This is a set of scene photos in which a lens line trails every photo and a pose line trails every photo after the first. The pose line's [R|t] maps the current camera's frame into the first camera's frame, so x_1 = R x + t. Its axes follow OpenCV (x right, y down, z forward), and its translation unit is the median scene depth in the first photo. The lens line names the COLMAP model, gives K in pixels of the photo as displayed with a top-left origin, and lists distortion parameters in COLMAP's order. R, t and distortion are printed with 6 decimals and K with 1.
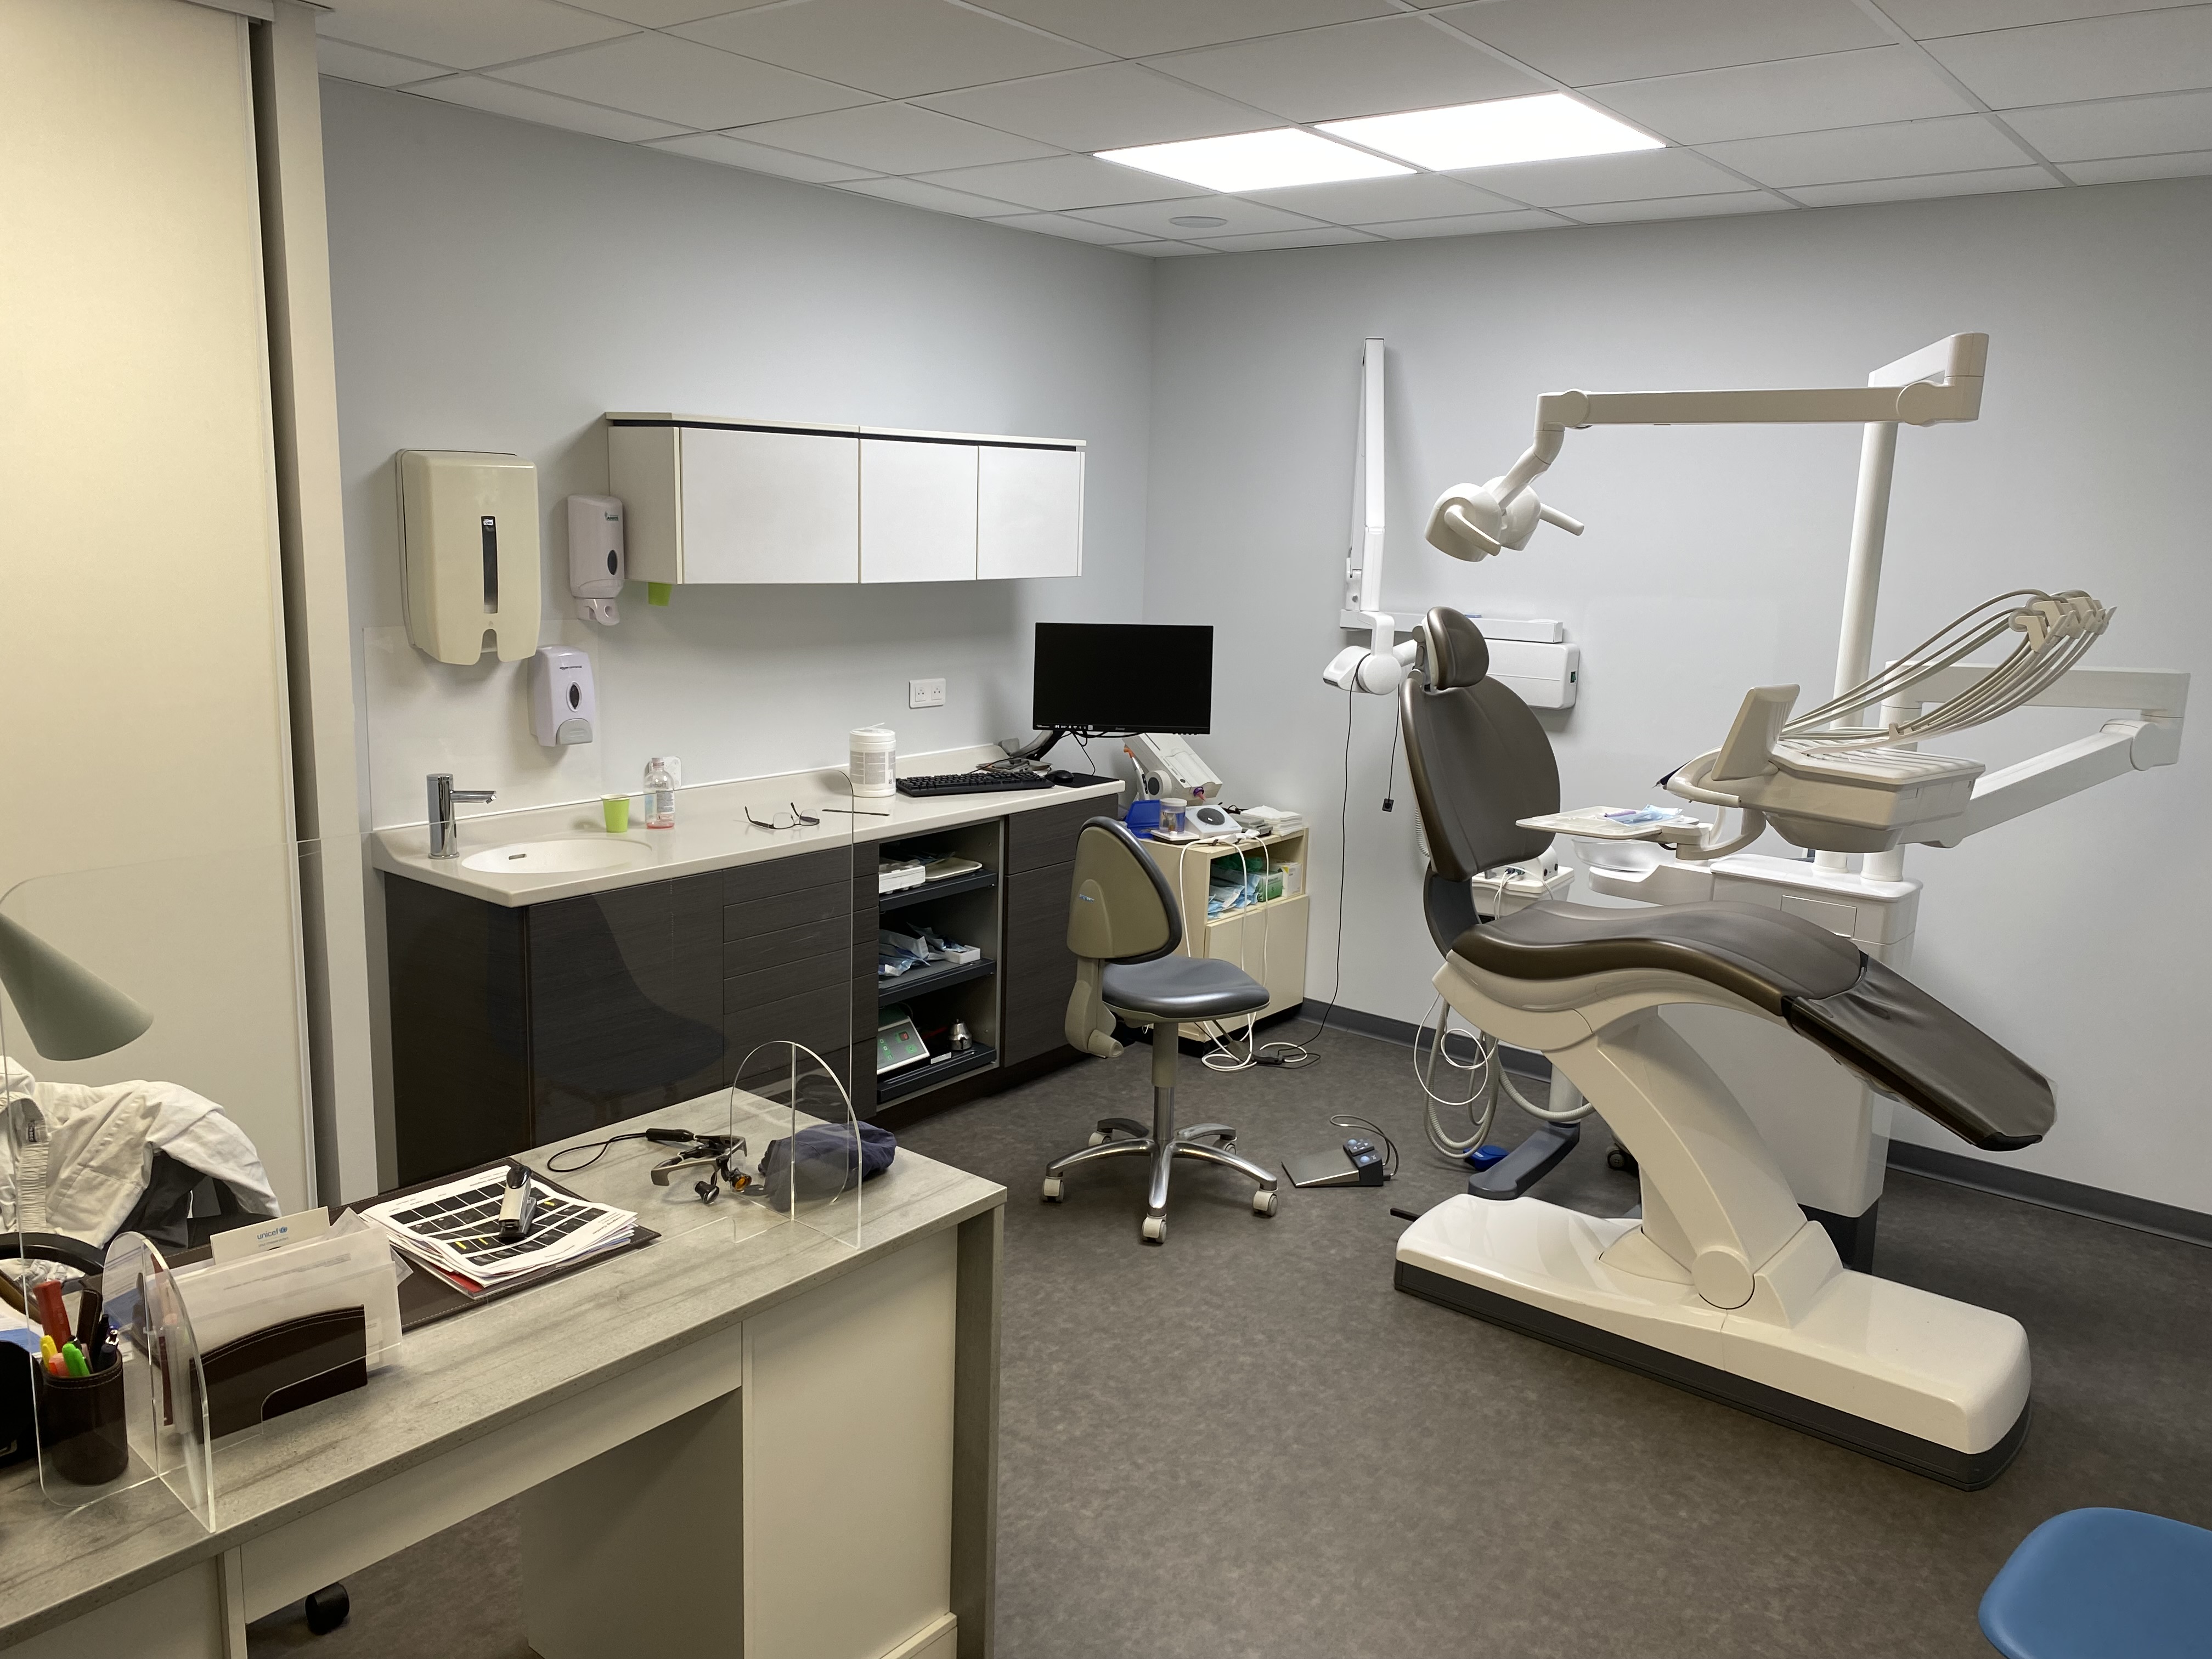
lens RADIAL K [[1742.8, 0, 1106.0], [0, 1742.8, 829.5], [0, 0, 1]] dist [0.155766, -0.149253]
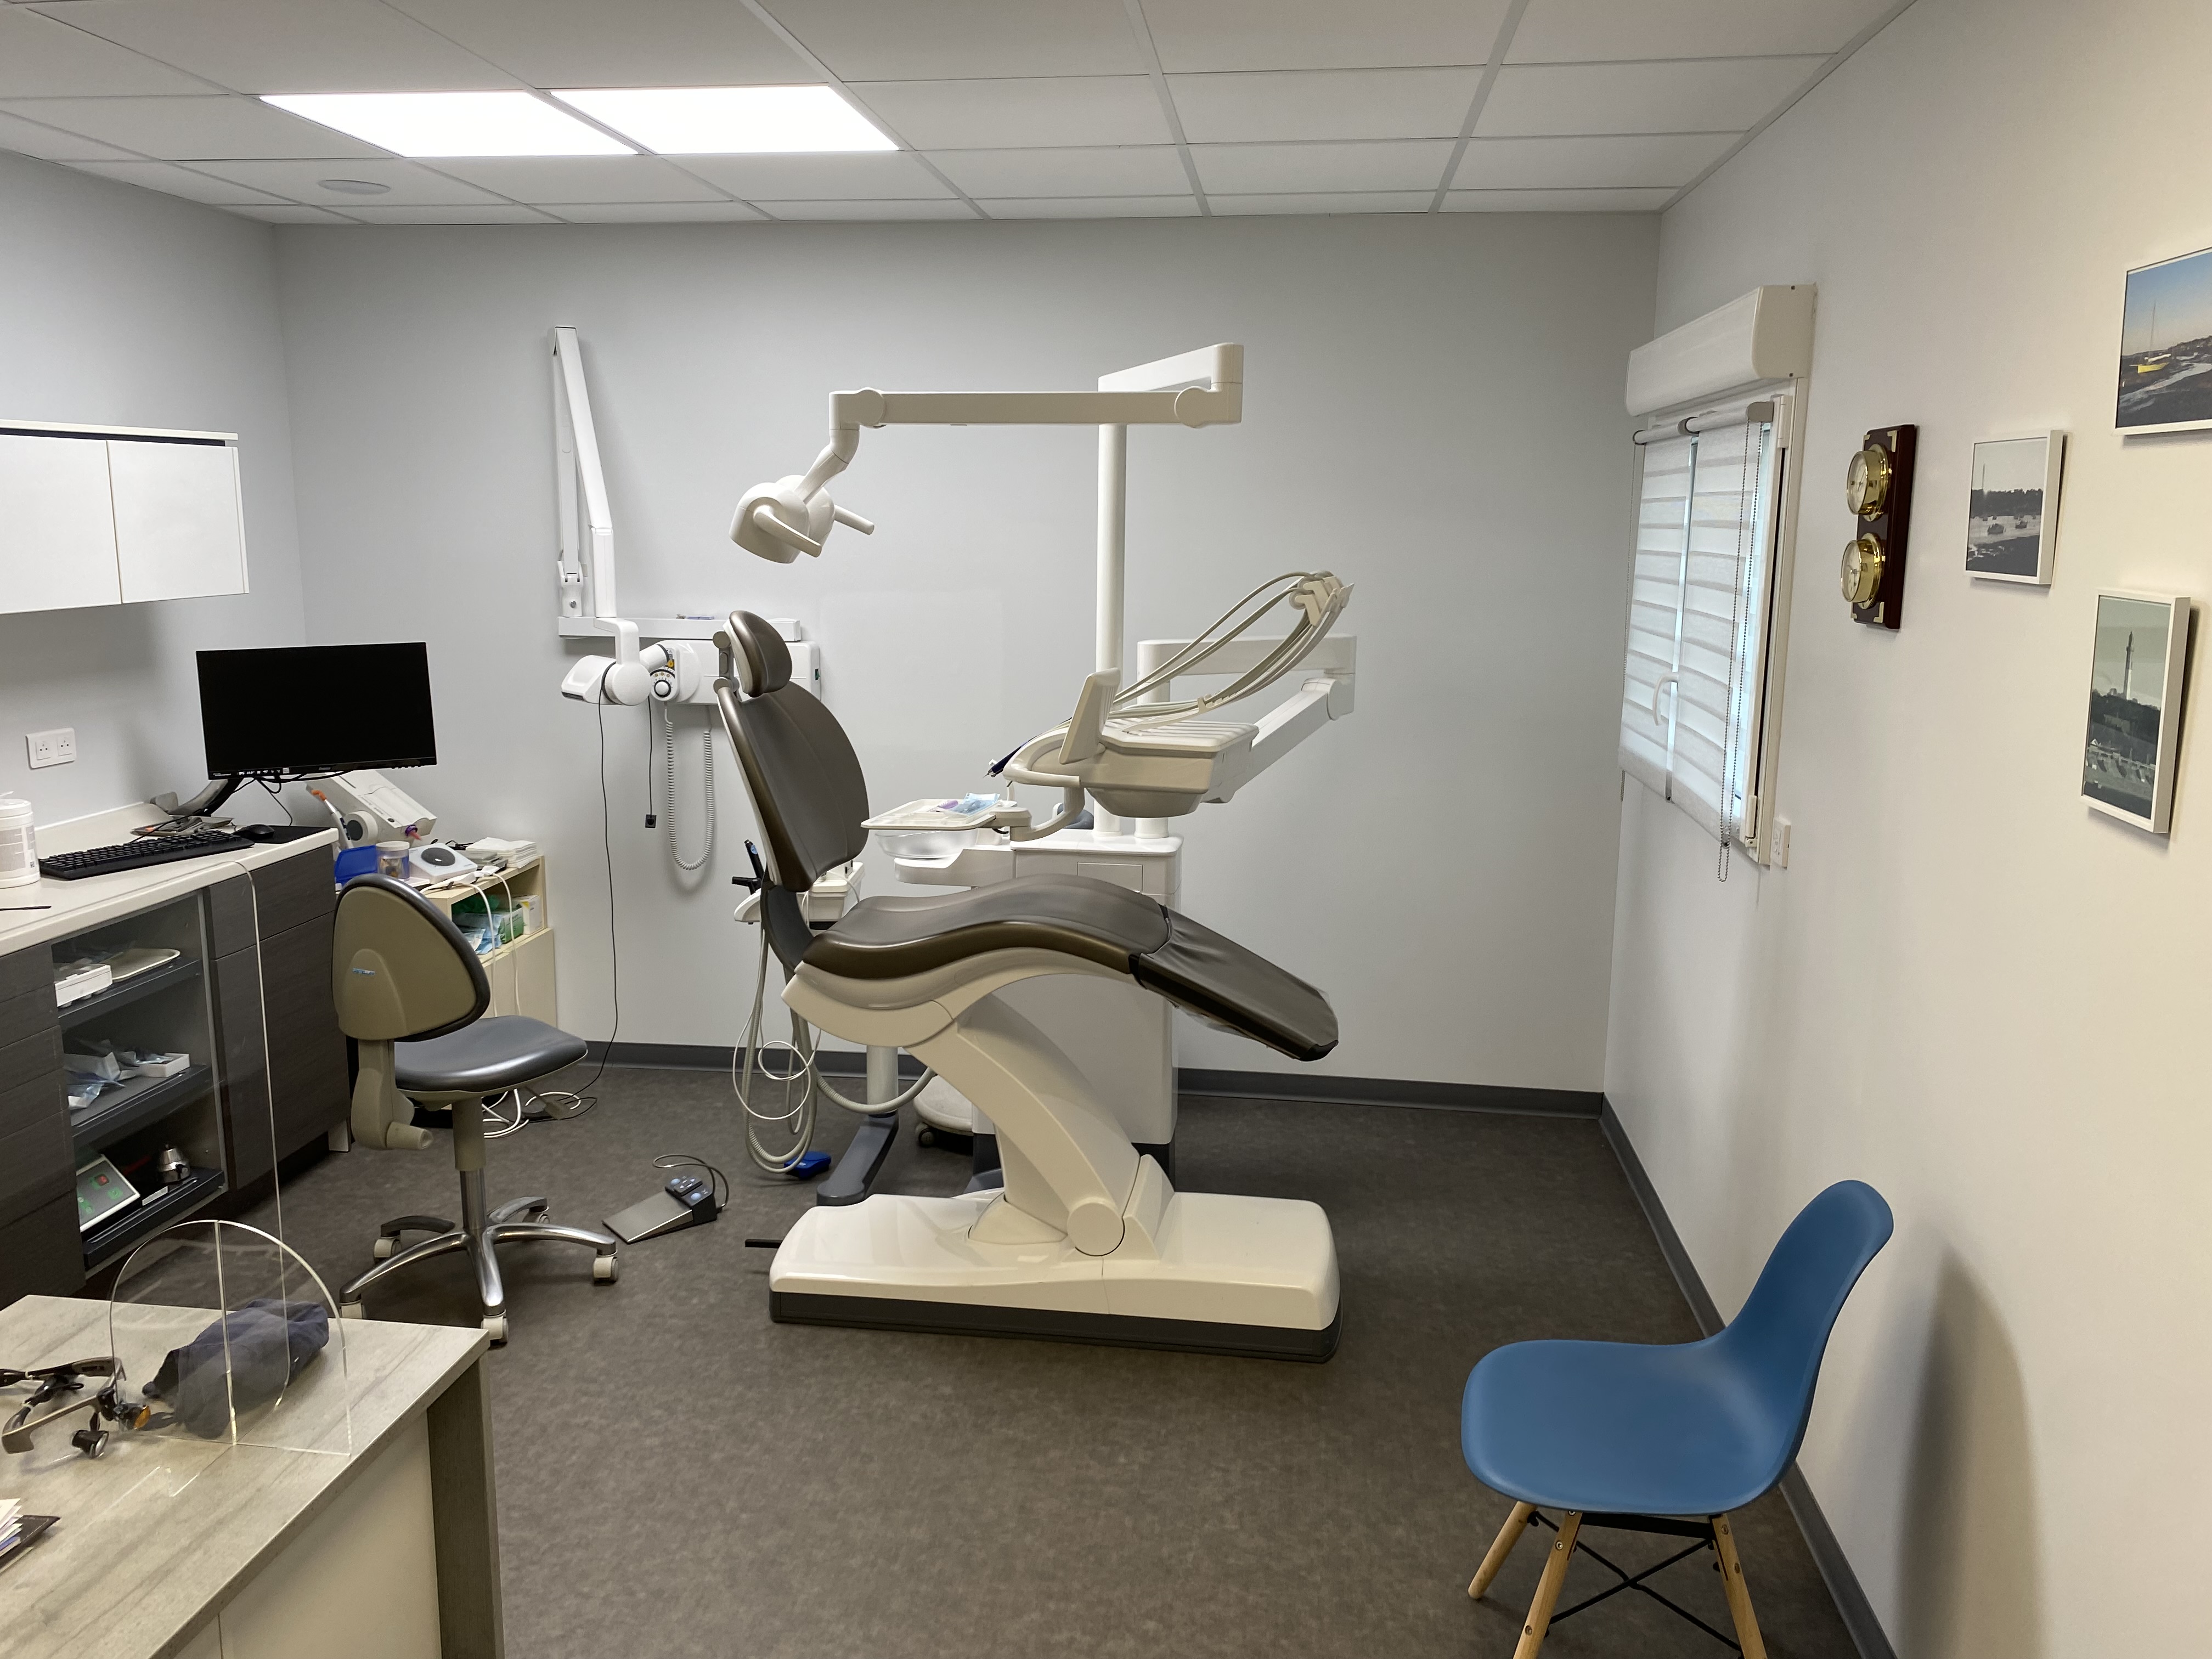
lens RADIAL K [[1742.8, 0, 1106.0], [0, 1742.8, 829.5], [0, 0, 1]] dist [0.155766, -0.149253]
pose [[0.869966, -0.119165, 0.478497, -0.101561], [0.117576, 0.992502, 0.033406, -0.015499], [-0.478890, 0.027197, 0.877454, 0.059147]]
